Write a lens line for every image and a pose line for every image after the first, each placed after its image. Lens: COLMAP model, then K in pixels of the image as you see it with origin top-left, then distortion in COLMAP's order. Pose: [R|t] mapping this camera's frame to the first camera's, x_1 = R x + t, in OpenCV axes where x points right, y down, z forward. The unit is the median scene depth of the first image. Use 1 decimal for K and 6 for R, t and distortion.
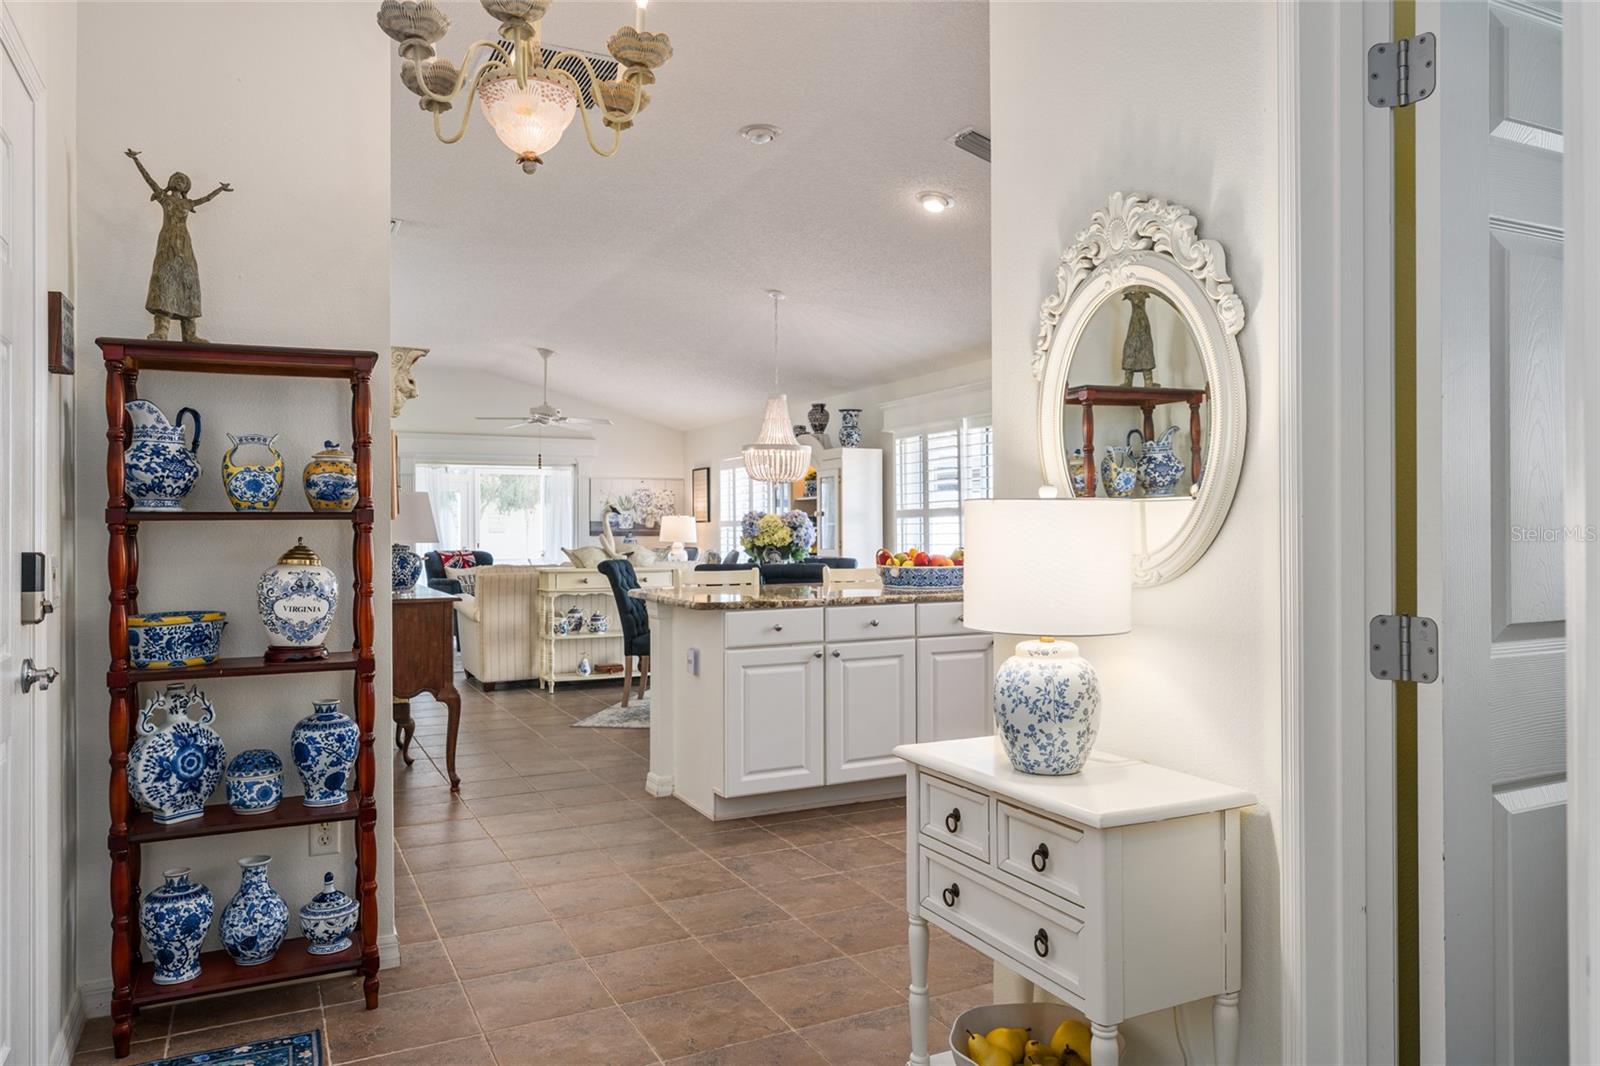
lens RADIAL K [[1083.2, 0, 811.6], [0, 1083.2, 526.1], [0, 0, 1]] dist [0.002338, 0.000525]
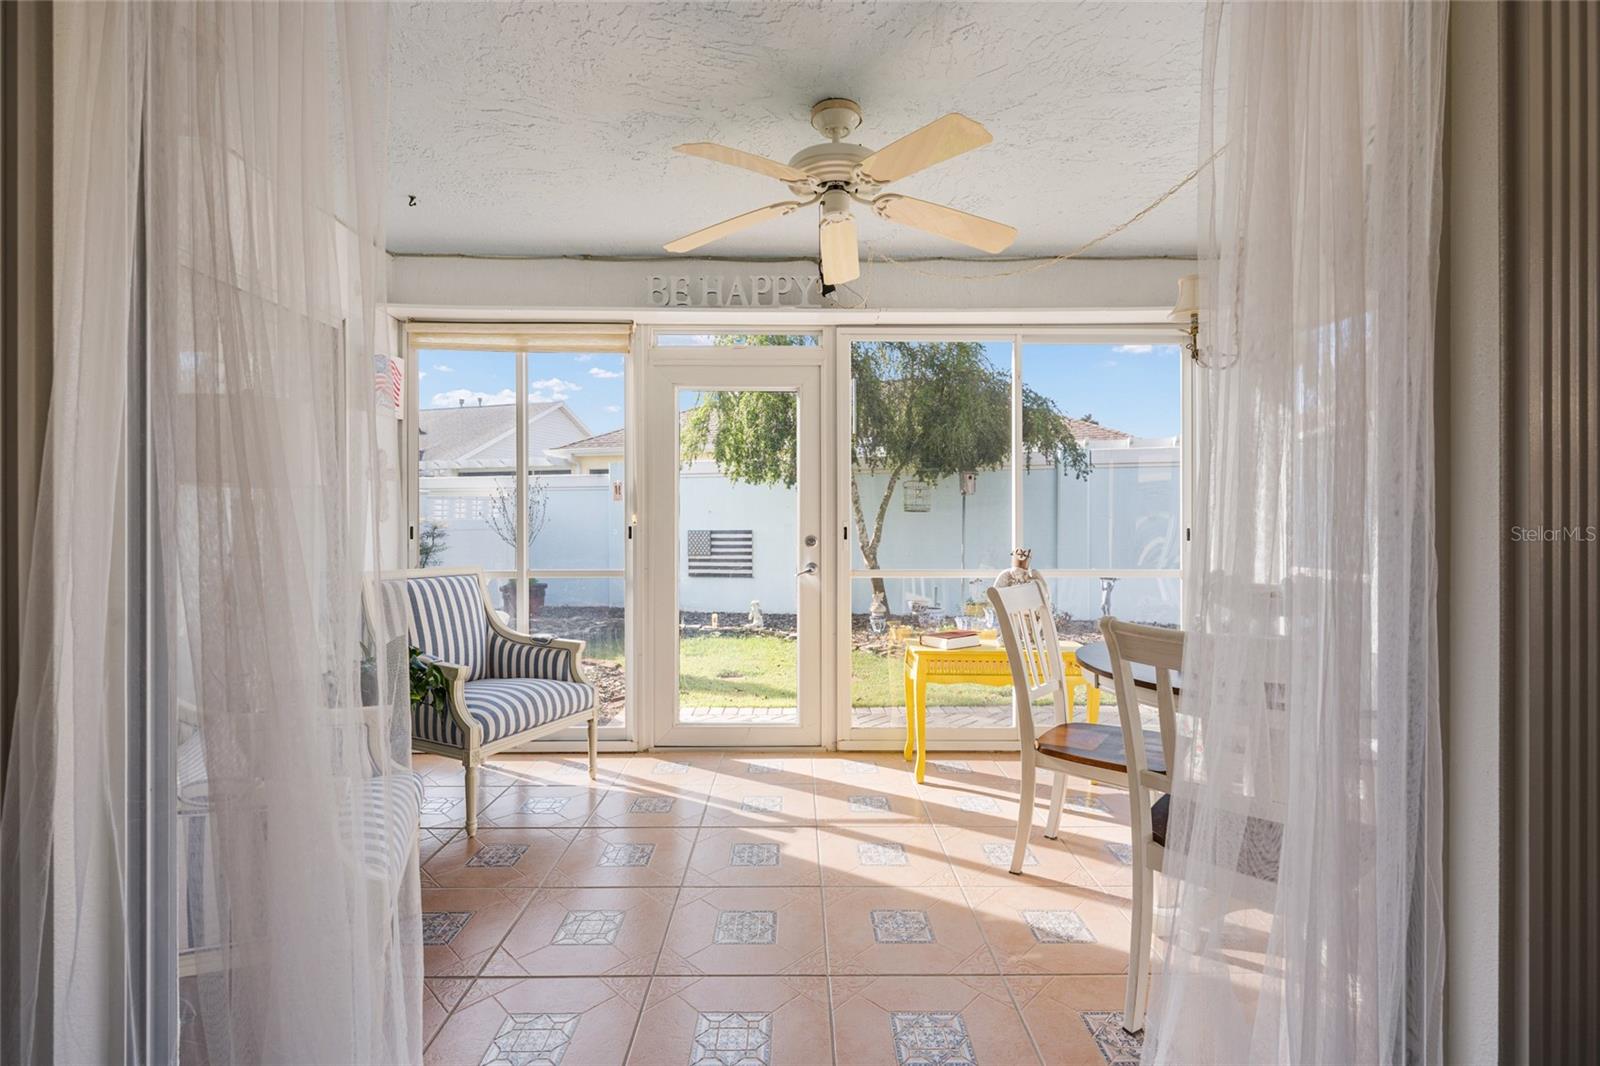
lens RADIAL K [[701.5, 0, 805.0], [0, 701.5, 520.9], [0, 0, 1]] dist [-0.000497, -0.000032]
pose [[0.894483, 0.003587, -0.447088, -0.385274], [-0.002011, 0.999990, 0.004000, 0.022095], [0.447098, -0.002679, 0.894481, 1.413748]]
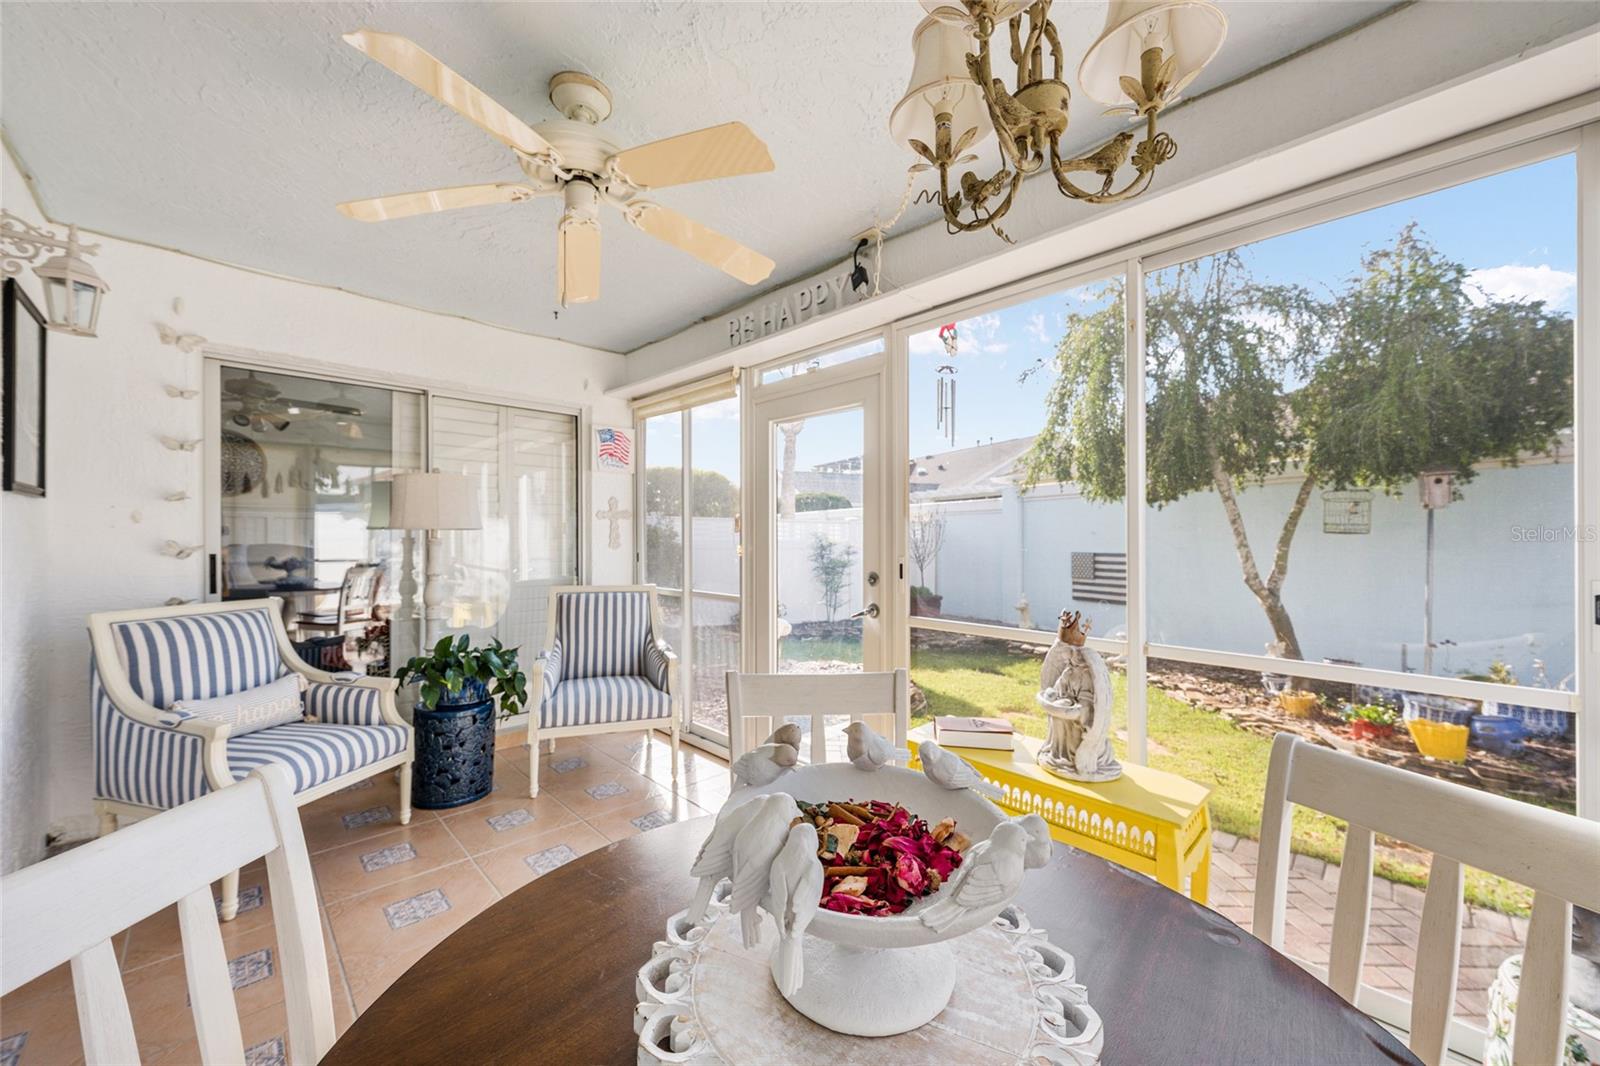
lens RADIAL K [[592.0, 0, 810.7], [0, 592.0, 532.4], [0, 0, 1]] dist [-0.000356, -0.000004]
pose [[0.303205, -0.002301, -0.952923, -0.289038], [0.001207, 0.999997, -0.002031, 0.011818], [0.952925, -0.000534, 0.303207, 1.676550]]
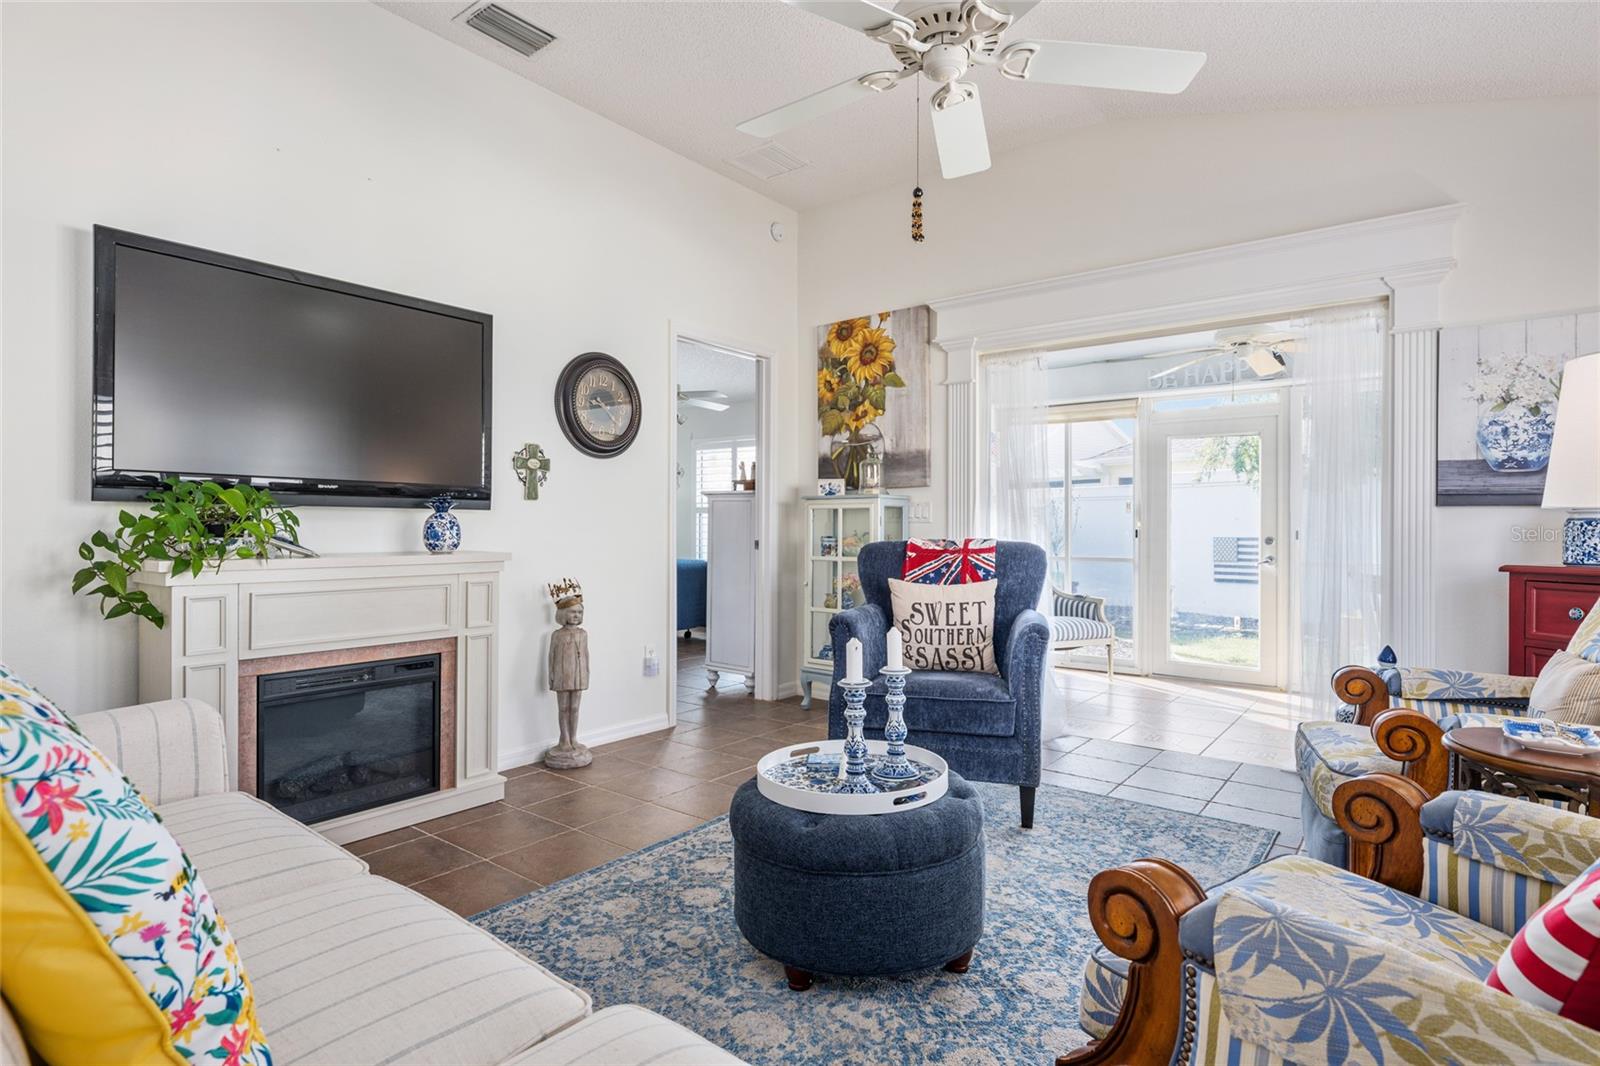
lens RADIAL K [[823.4, 0, 804.9], [0, 823.4, 528.6], [0, 0, 1]] dist [-0.001726, -0.000224]
pose [[0.425348, 0.006427, -0.905007, -0.095905], [-0.003510, 0.999979, 0.005452, 0.023220], [0.905023, 0.000858, 0.425362, 1.129070]]
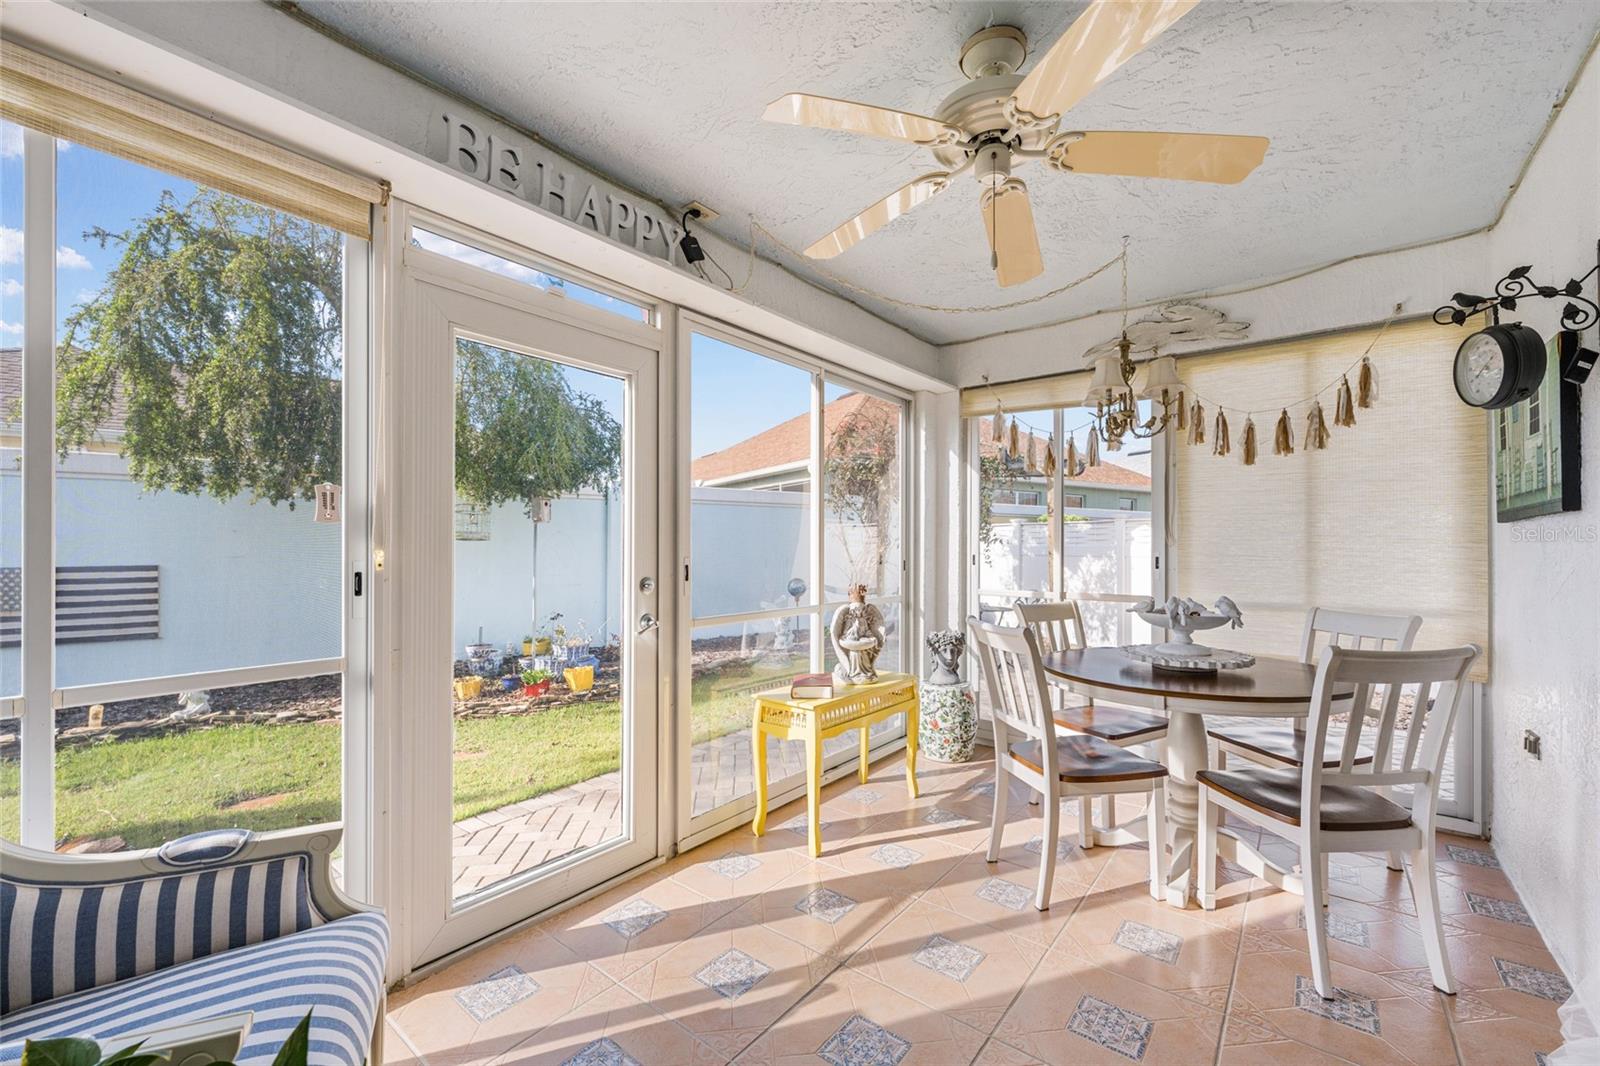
lens RADIAL K [[632.0, 0, 801.7], [0, 632.0, 542.0], [0, 0, 1]] dist [0.000674, 0.000082]
pose [[0.911248, 0.008782, 0.411765, -0.633502], [-0.005996, 0.999950, -0.008056, 0.018523], [-0.411815, 0.004872, 0.911254, 1.510381]]
